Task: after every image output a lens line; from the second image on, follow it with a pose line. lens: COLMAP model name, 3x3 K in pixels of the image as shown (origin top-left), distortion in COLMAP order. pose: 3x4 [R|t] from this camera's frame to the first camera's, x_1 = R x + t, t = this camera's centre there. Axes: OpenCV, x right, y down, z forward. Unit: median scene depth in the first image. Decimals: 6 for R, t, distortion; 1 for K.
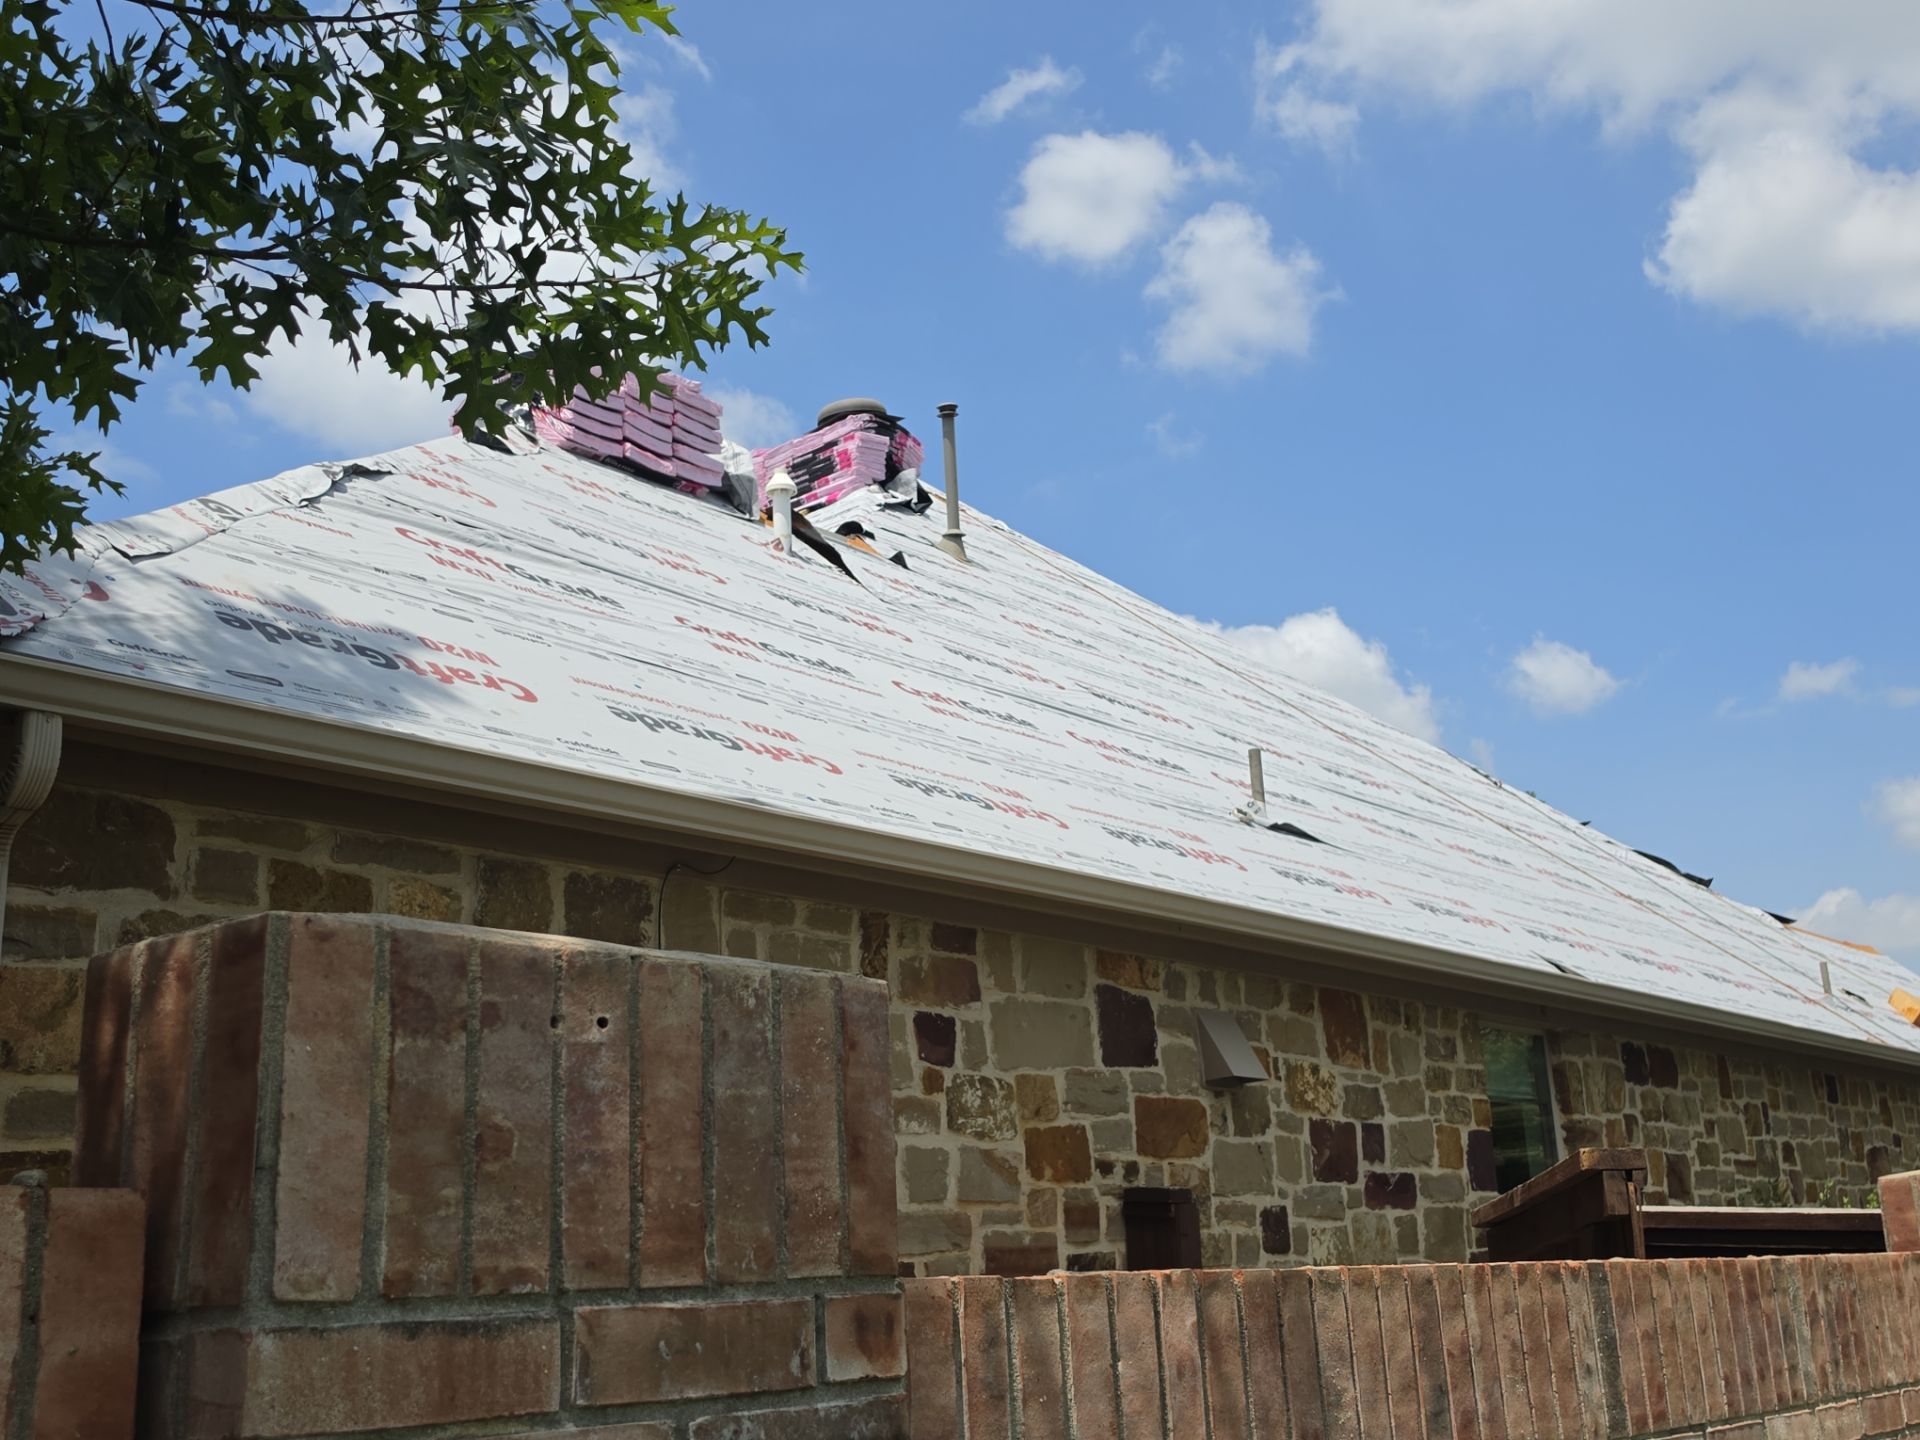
lens RADIAL K [[2105.9, 0, 986.3], [0, 2105.9, 633.6], [0, 0, 1]] dist [-0.030446, 0.000000]
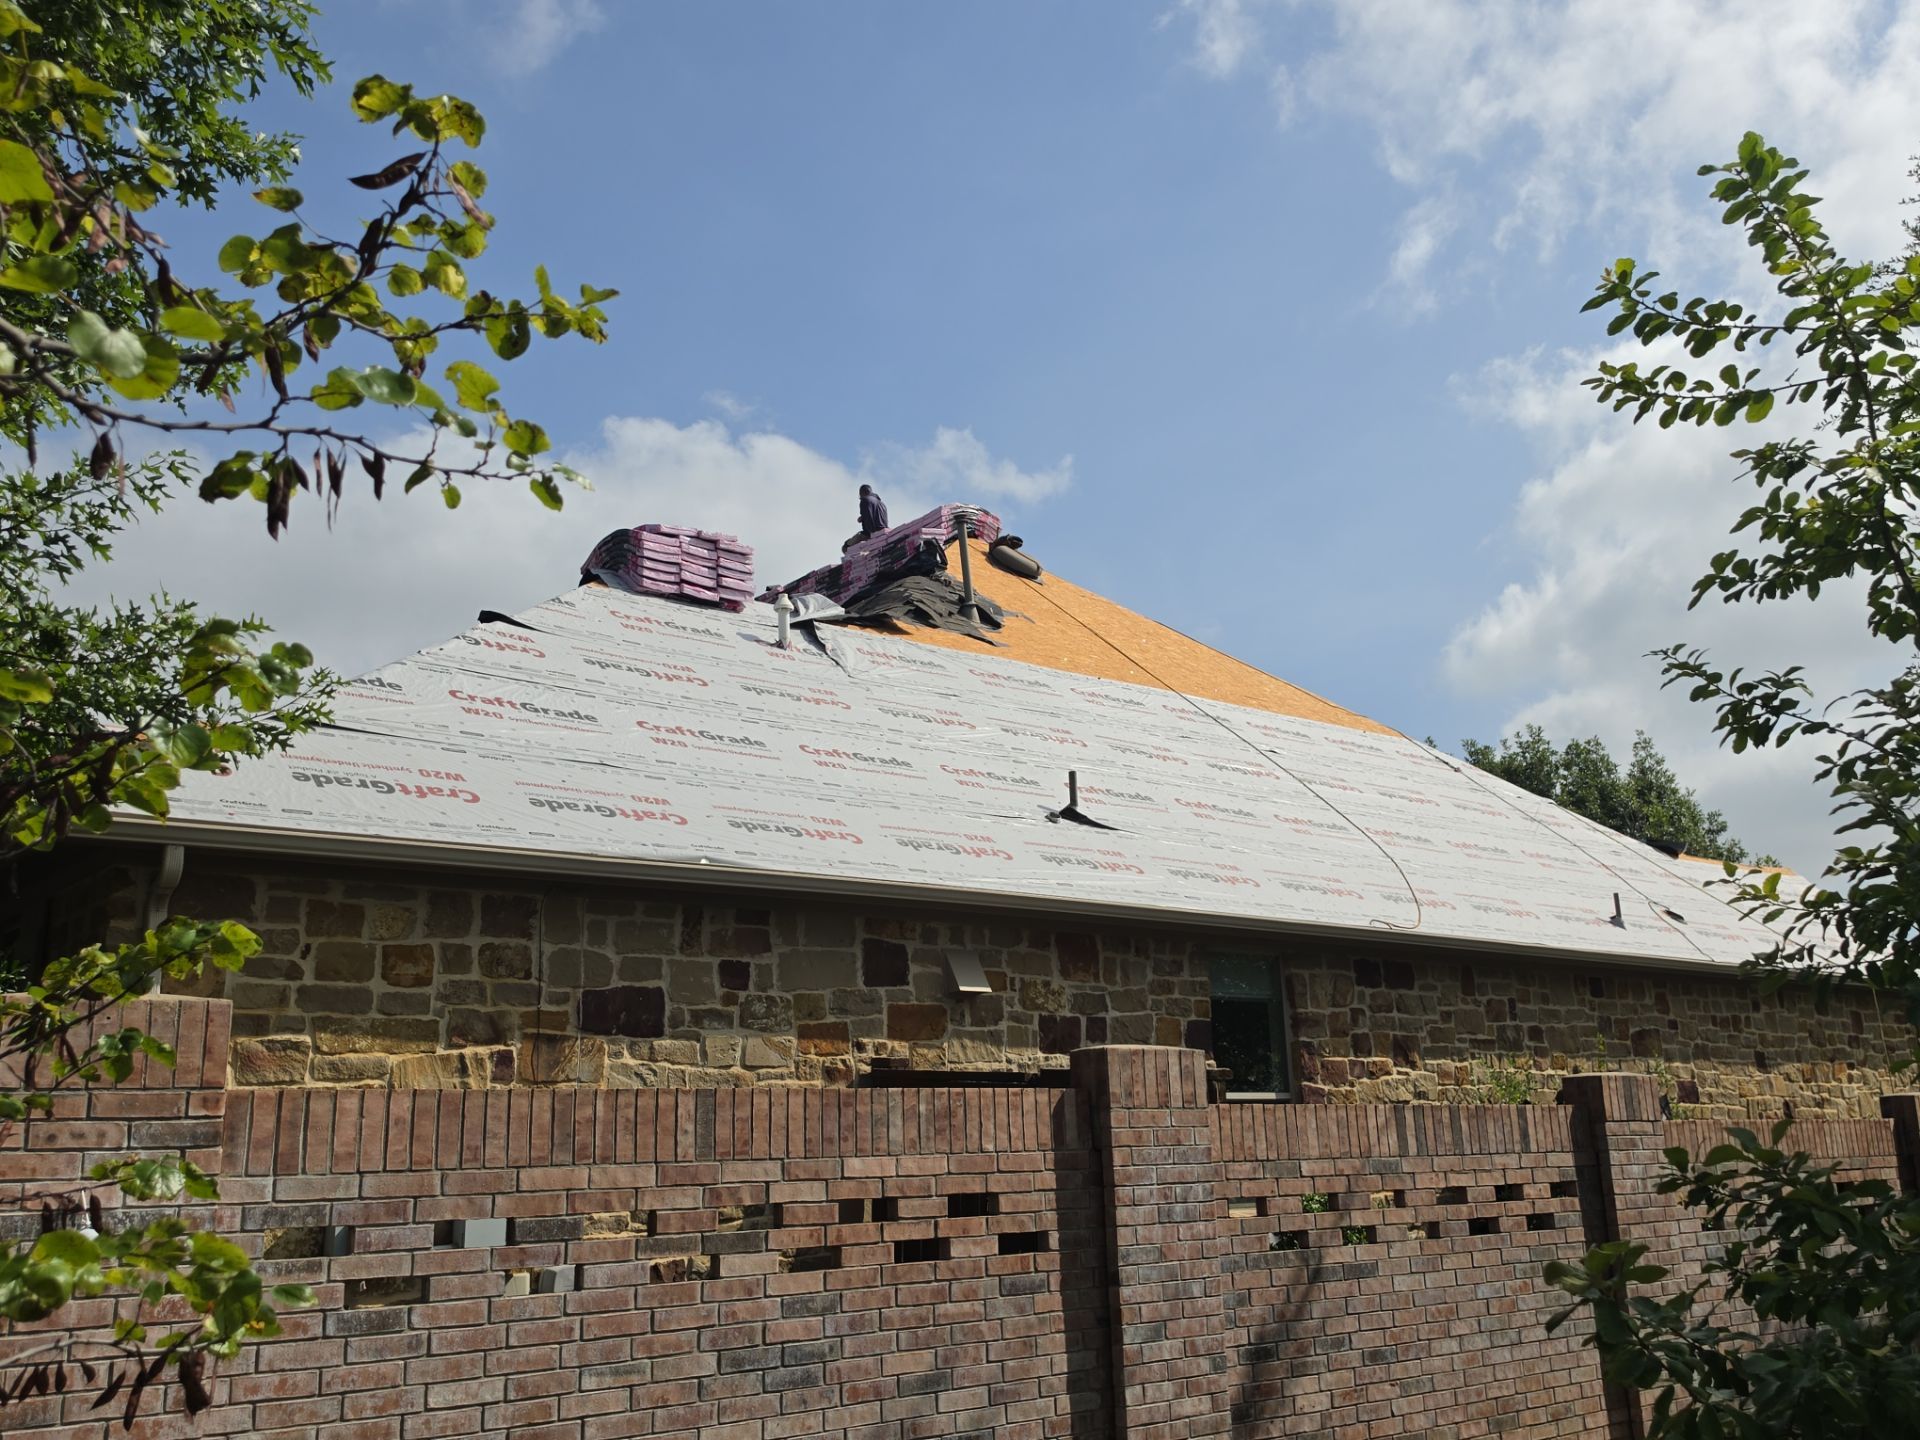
lens RADIAL K [[1788.3, 0, 1016.7], [0, 1788.3, 651.8], [0, 0, 1]] dist [0.069119, -0.130814]
pose [[0.987204, -0.039531, -0.154483, 0.385280], [0.044896, 0.998498, 0.031395, -0.098337], [0.153010, -0.037929, 0.987496, -0.377871]]
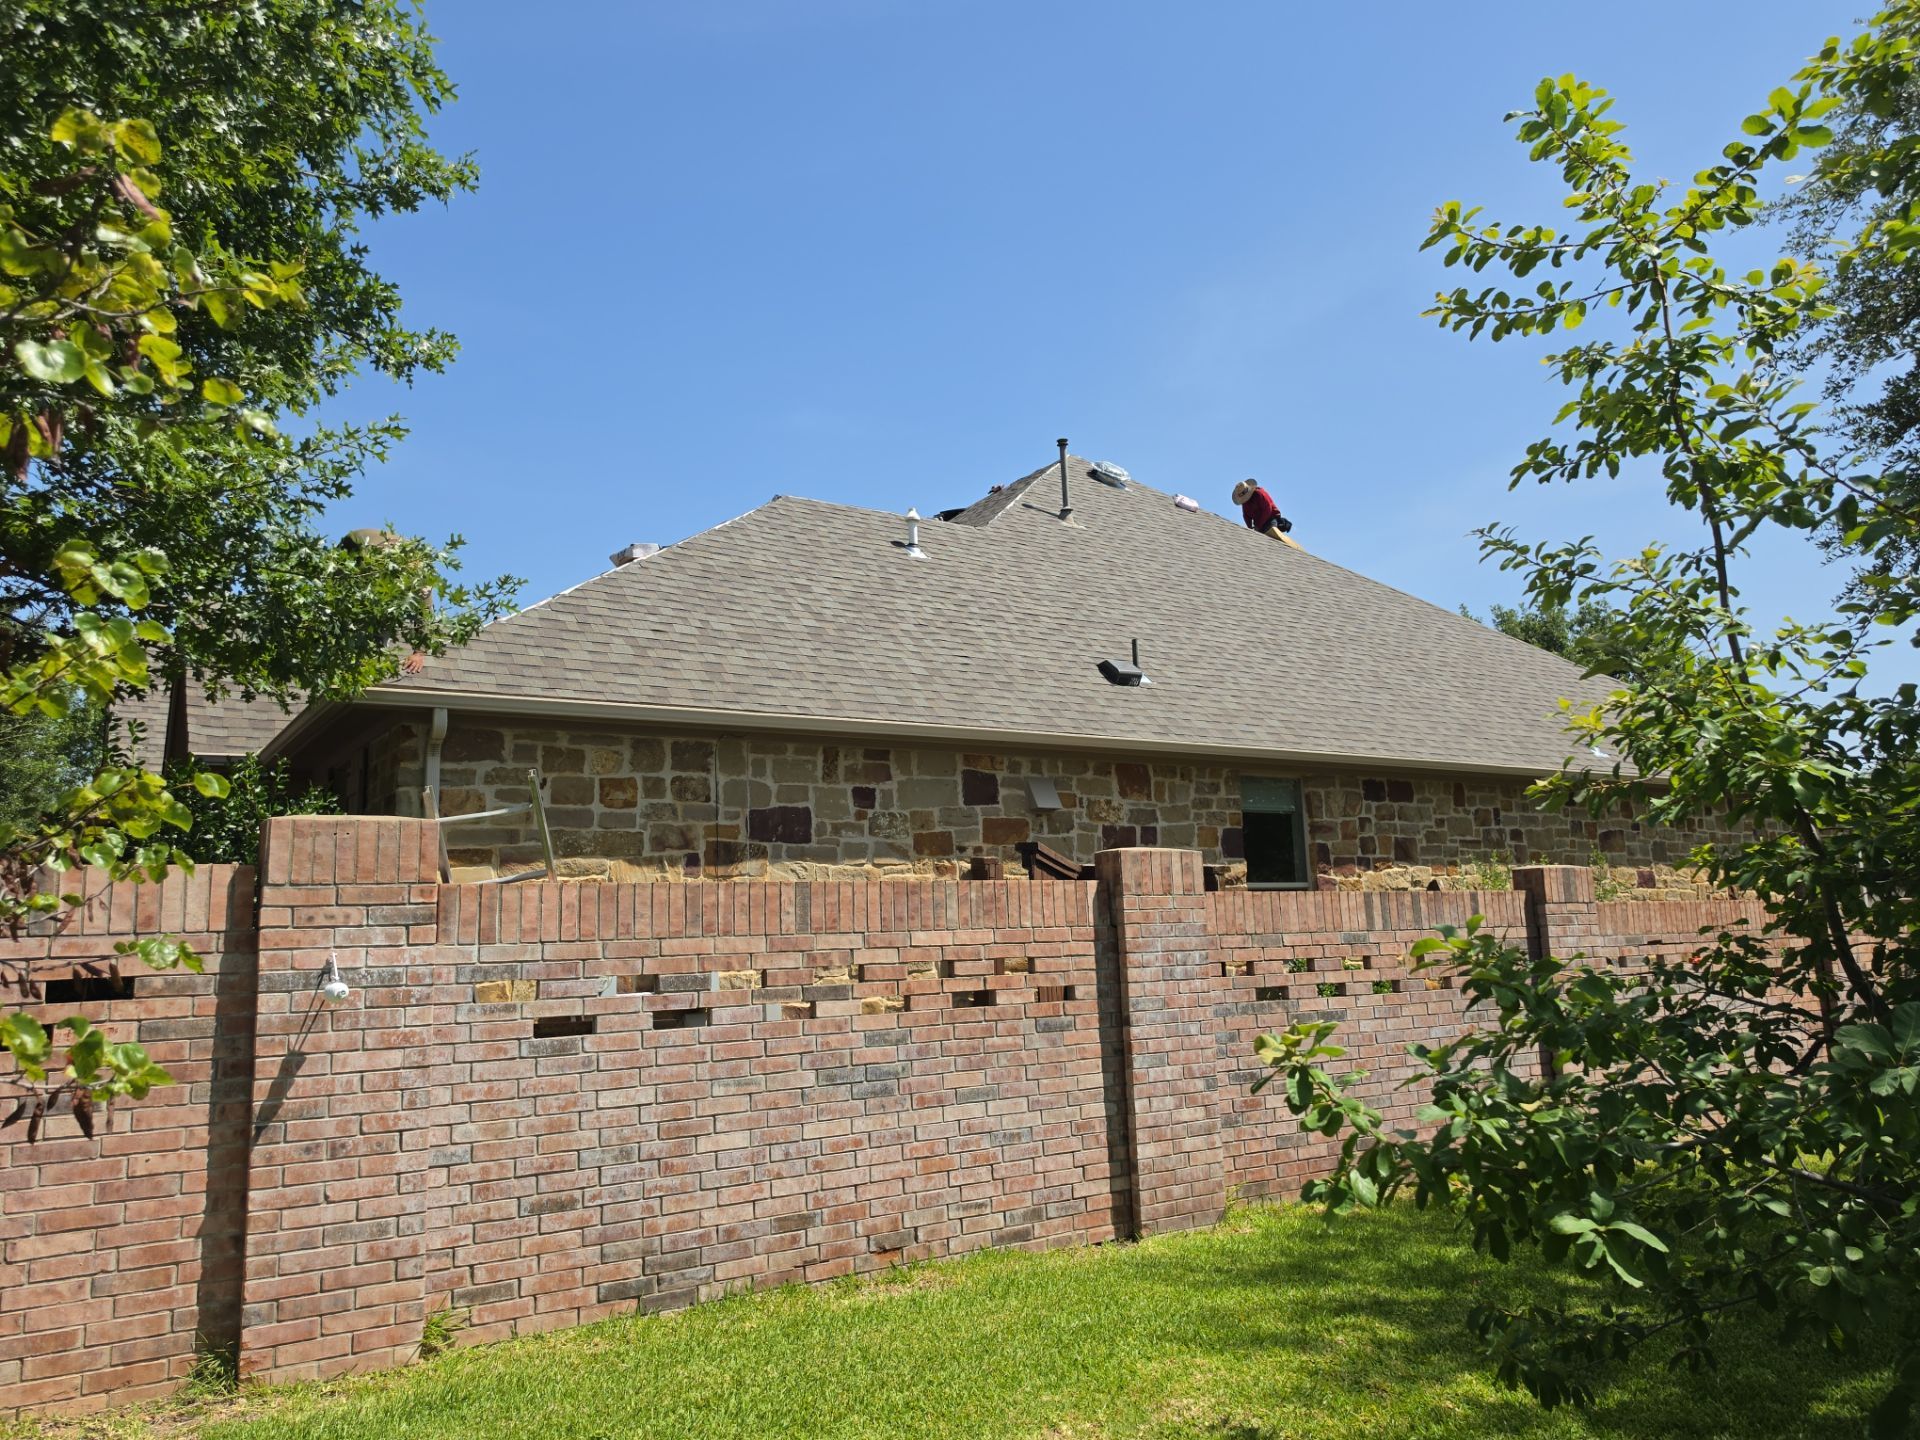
lens RADIAL K [[1367.0, 0, 973.1], [0, 1367.0, 692.0], [0, 0, 1]] dist [0.046624, -0.070032]
pose [[0.957837, -0.044114, -0.283904, 0.454671], [0.082850, 0.988576, 0.125909, -0.092197], [0.275107, -0.144122, 0.950550, -0.350635]]
